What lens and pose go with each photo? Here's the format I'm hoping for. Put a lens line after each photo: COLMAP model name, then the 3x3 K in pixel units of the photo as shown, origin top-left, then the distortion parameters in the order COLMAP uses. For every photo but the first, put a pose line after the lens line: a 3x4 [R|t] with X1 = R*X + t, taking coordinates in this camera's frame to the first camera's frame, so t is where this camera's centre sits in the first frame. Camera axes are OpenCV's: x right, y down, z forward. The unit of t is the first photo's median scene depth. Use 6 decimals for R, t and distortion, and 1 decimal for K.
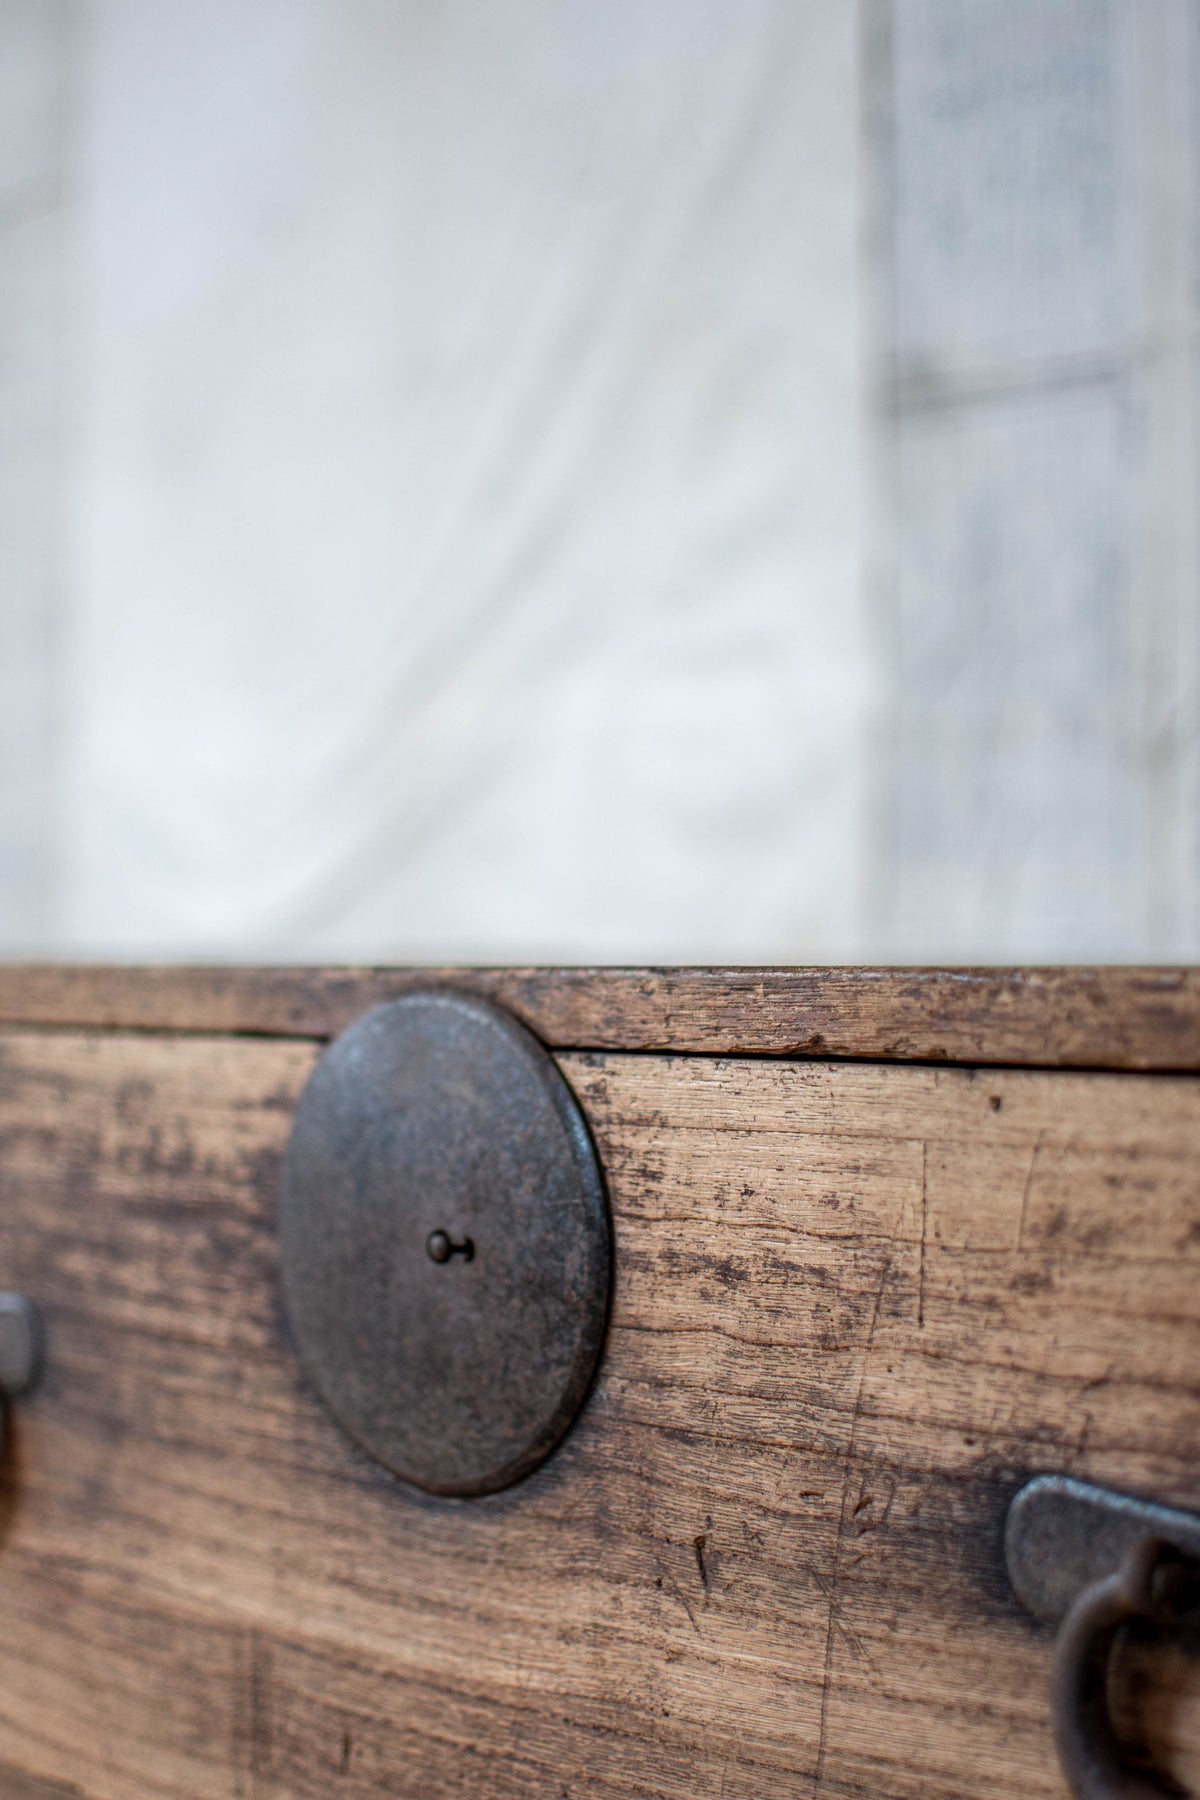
lens RADIAL K [[3112.4, 0, 600.0], [0, 3112.4, 900.0], [0, 0, 1]] dist [-0.222145, 0.152483]
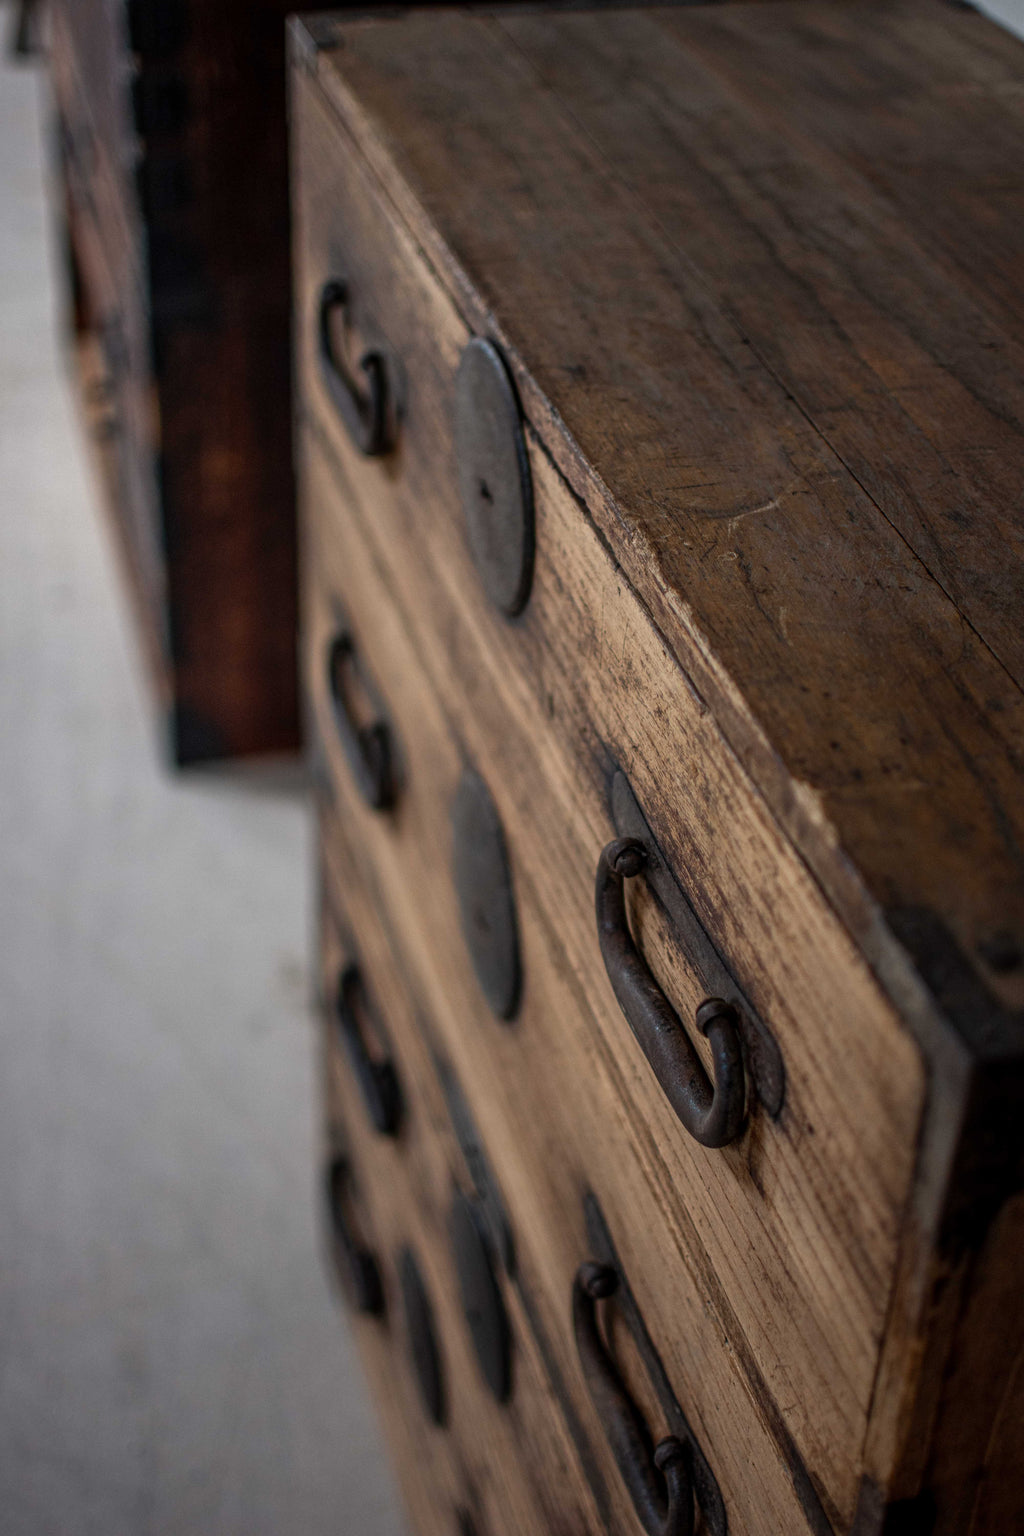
lens RADIAL K [[2384.3, 0, 510.6], [0, 2384.3, 799.8], [0, 0, 1]] dist [-0.207508, 0.164231]
pose [[0.891223, 0.268084, -0.365859, 0.541679], [-0.000255, 0.806926, 0.590653, -0.586412], [0.453566, -0.526310, 0.719219, -0.109834]]
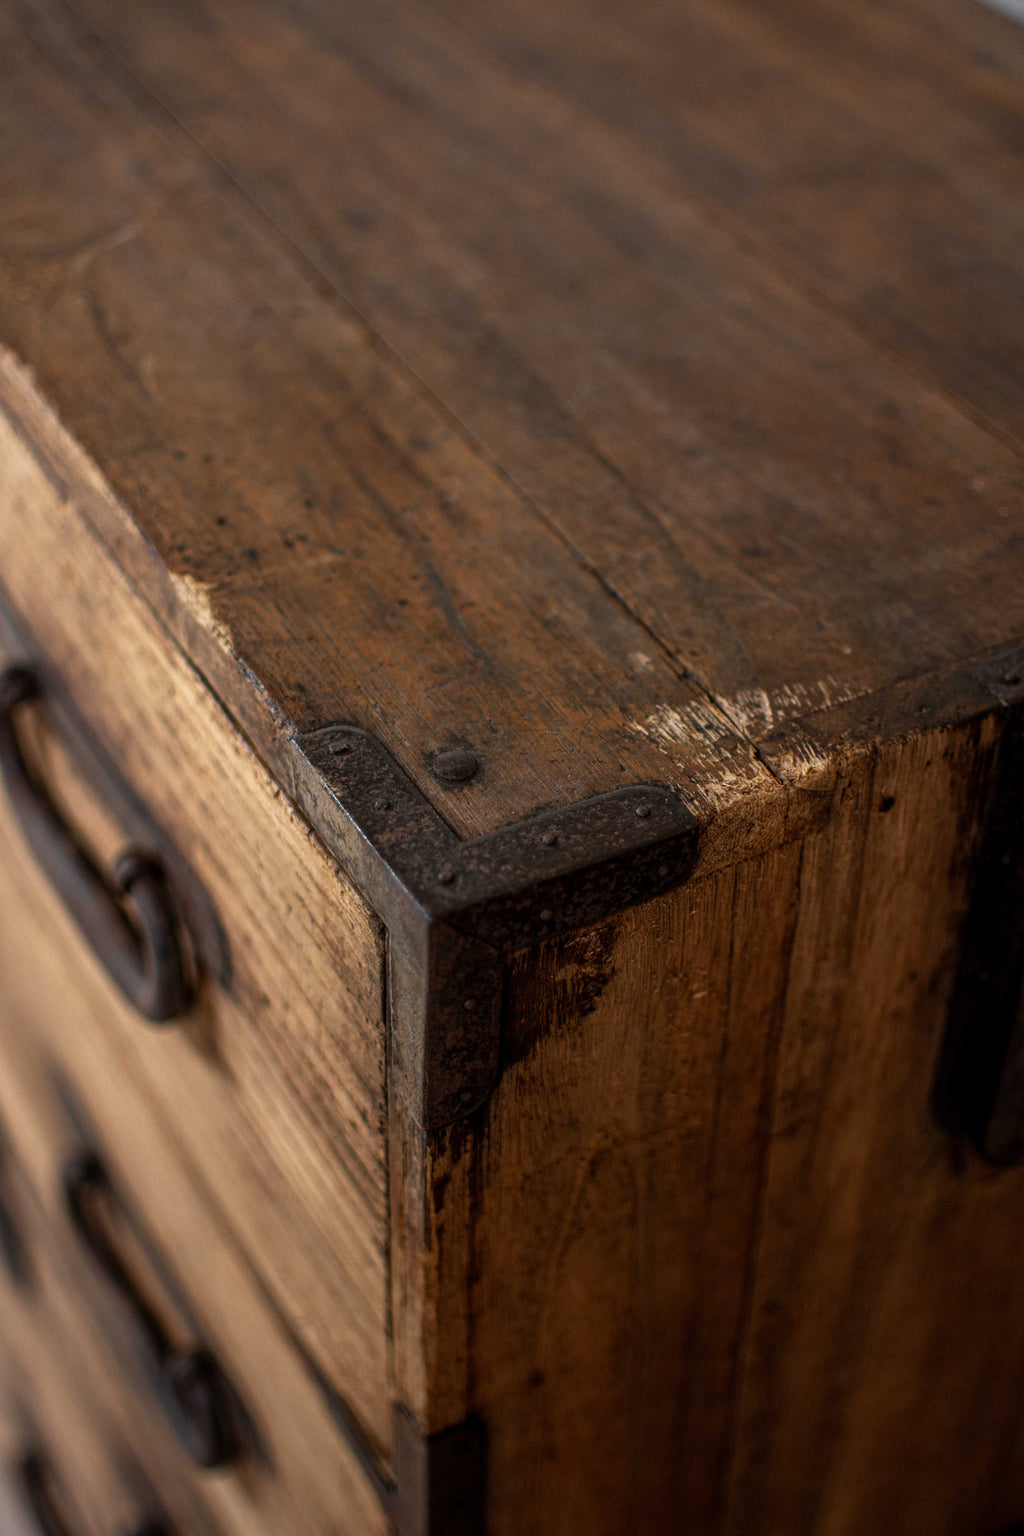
lens RADIAL K [[2384.3, 0, 510.6], [0, 2384.3, 799.8], [0, 0, 1]] dist [-0.207508, 0.164231]
pose [[0.974006, 0.158810, -0.161531, 0.526443], [-0.009399, 0.740805, 0.671655, -0.470857], [0.226328, -0.652678, 0.723040, 0.083742]]
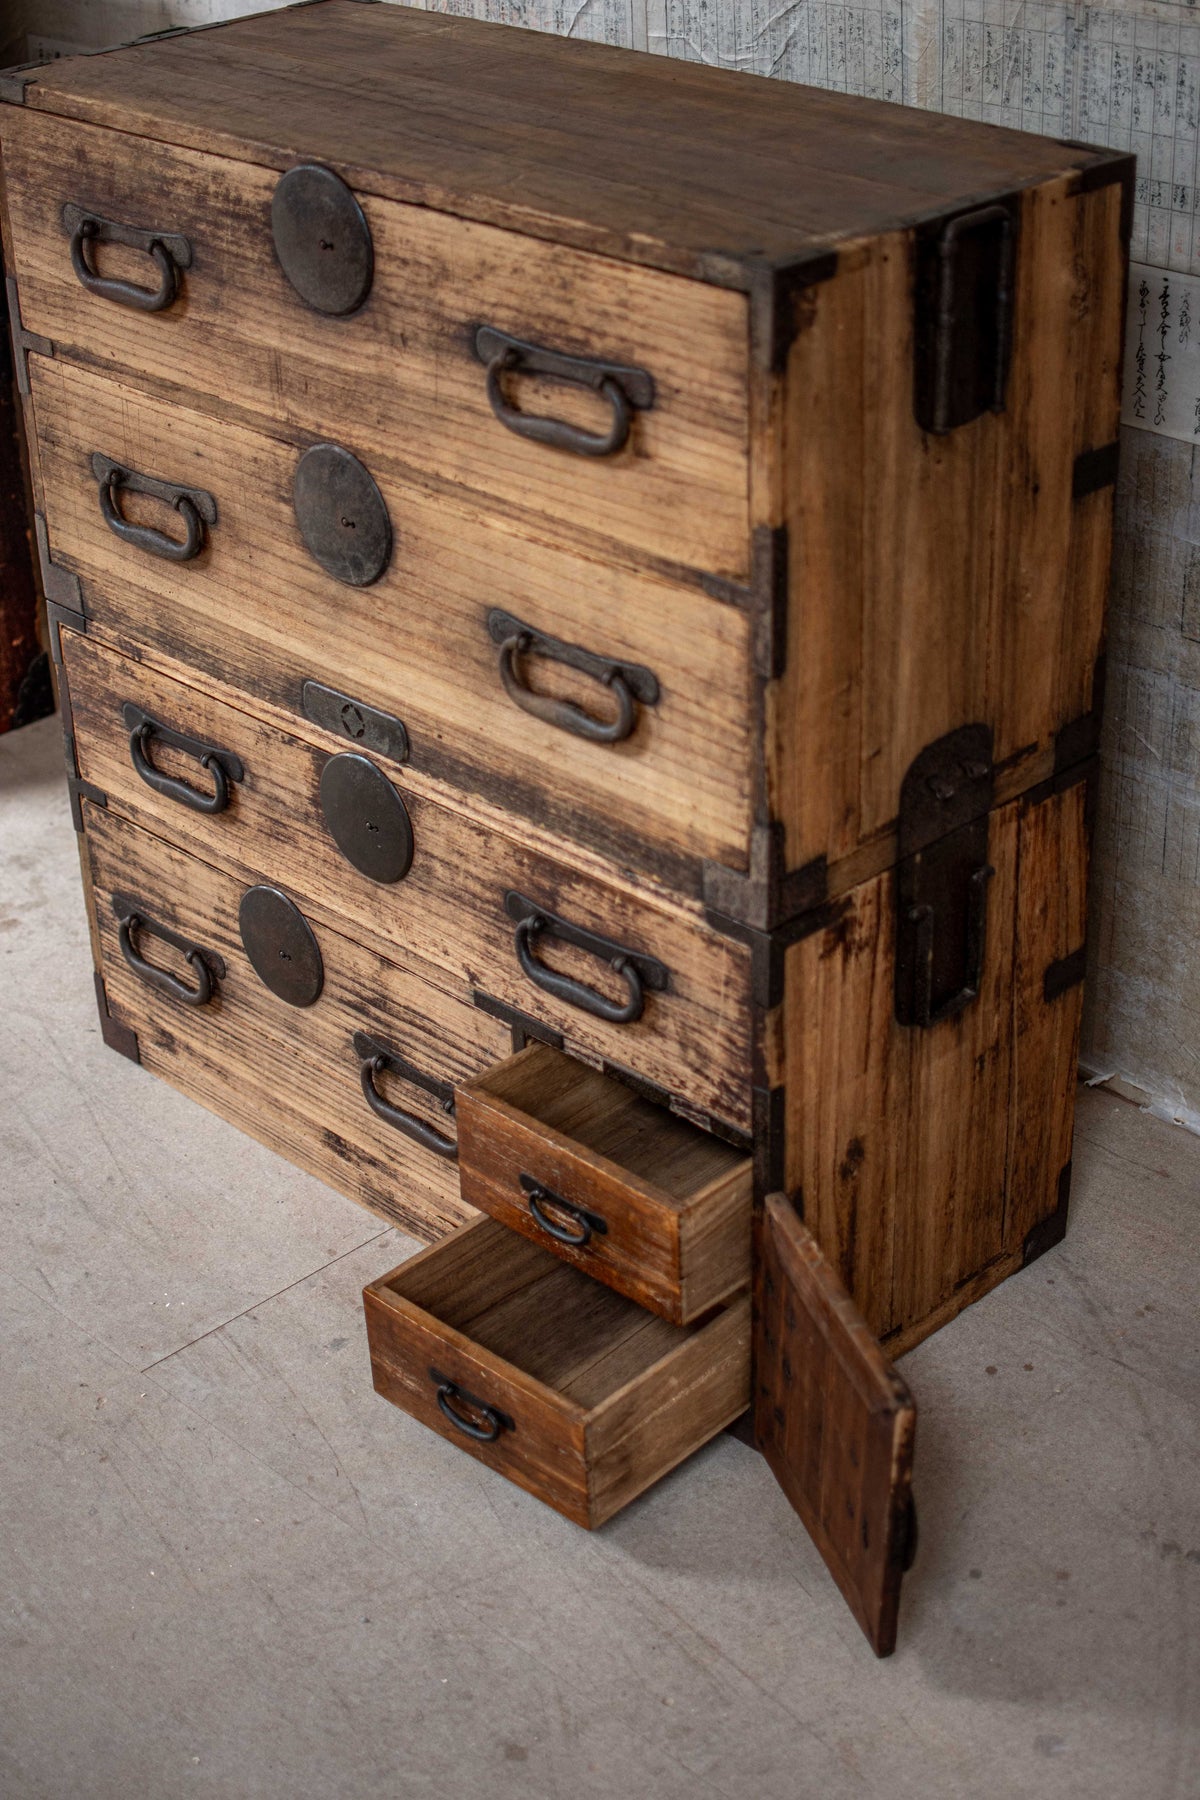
lens RADIAL K [[2772.5, 0, 591.9], [0, 2772.5, 991.0], [0, 0, 1]] dist [-0.147580, -0.005550]
pose [[0.998573, -0.051392, 0.014539, 0.157114], [0.035334, 0.839820, 0.541713, -0.819589], [-0.040050, -0.540426, 0.840438, -1.974129]]
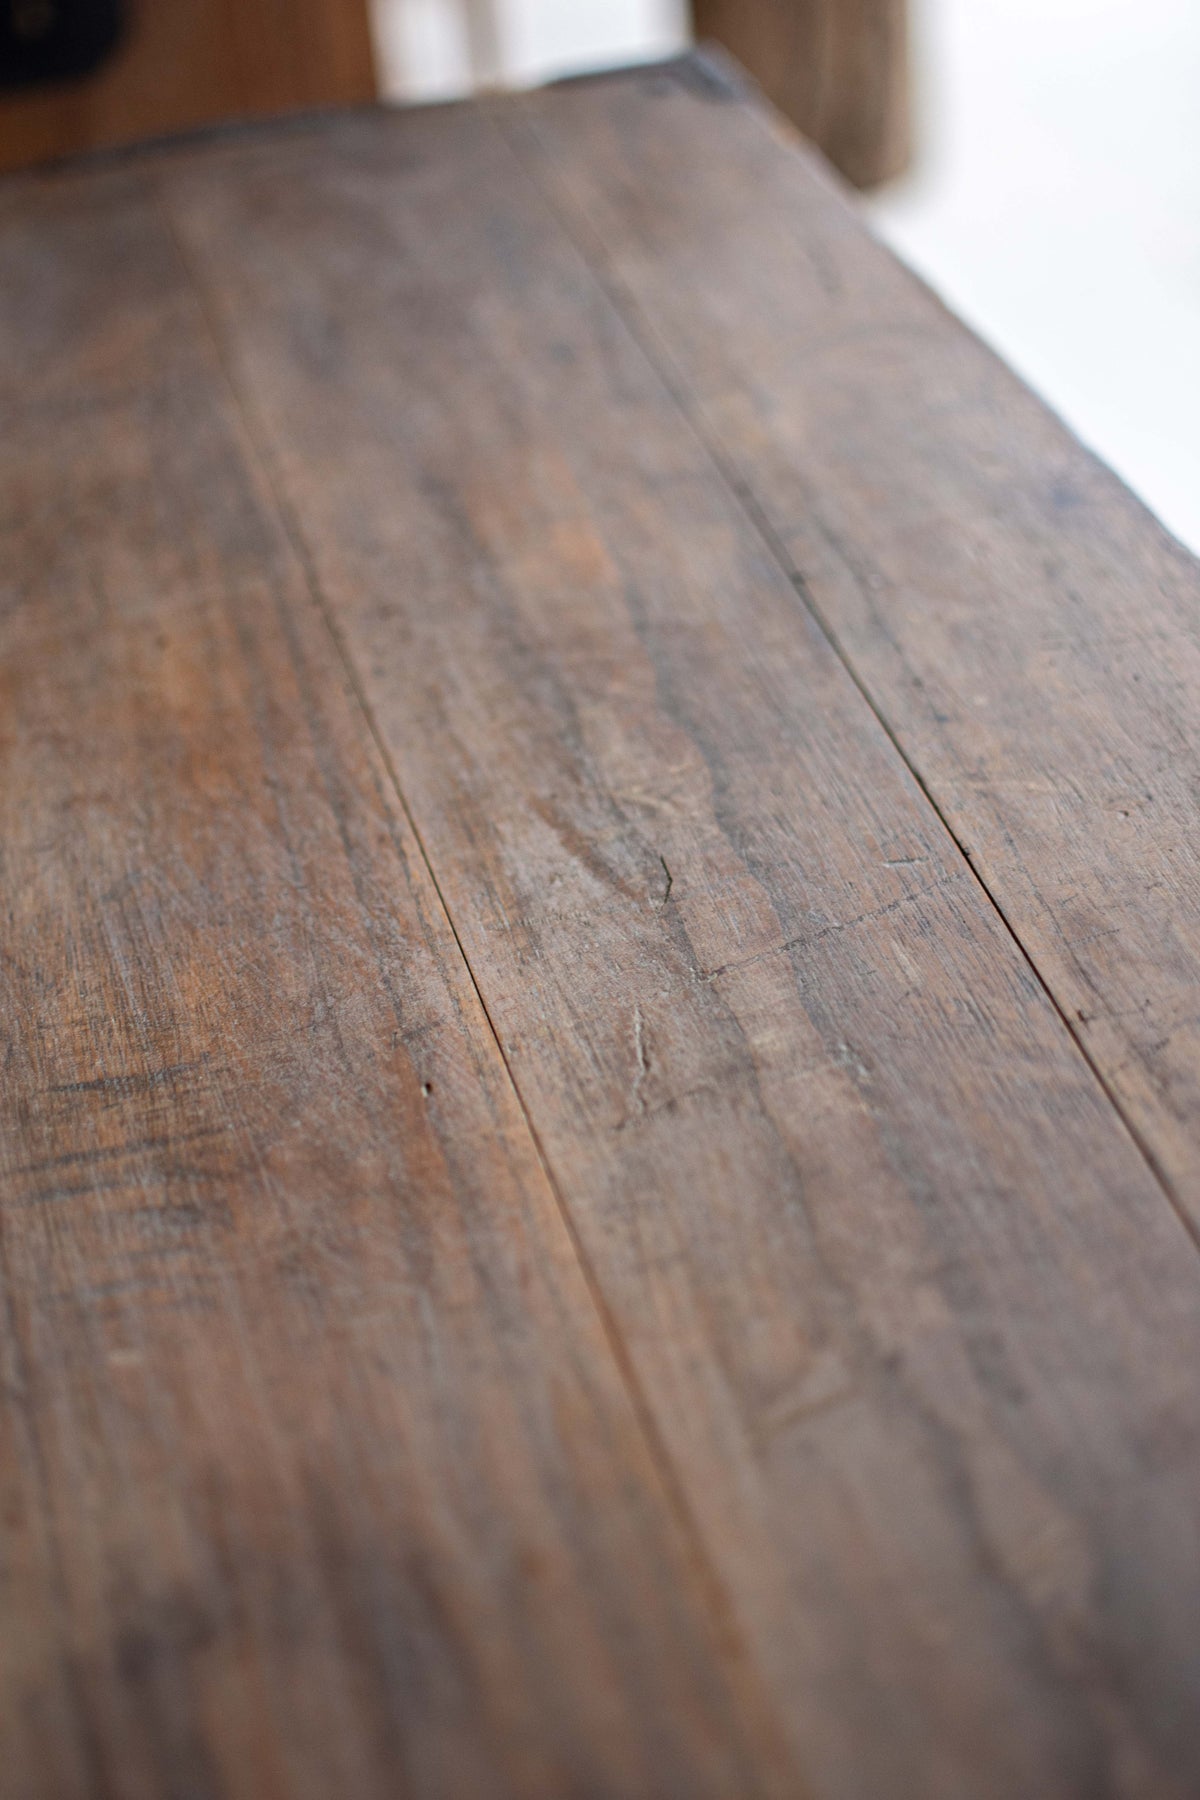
lens RADIAL K [[2794.1, 0, 598.4], [0, 2794.1, 937.2], [0, 0, 1]] dist [-0.207508, 0.164231]
pose [[-0.874608, -0.191160, 0.445554, -0.330357], [0.090707, 0.838246, 0.537694, -0.410639], [-0.476270, 0.510687, -0.715798, 1.928632]]
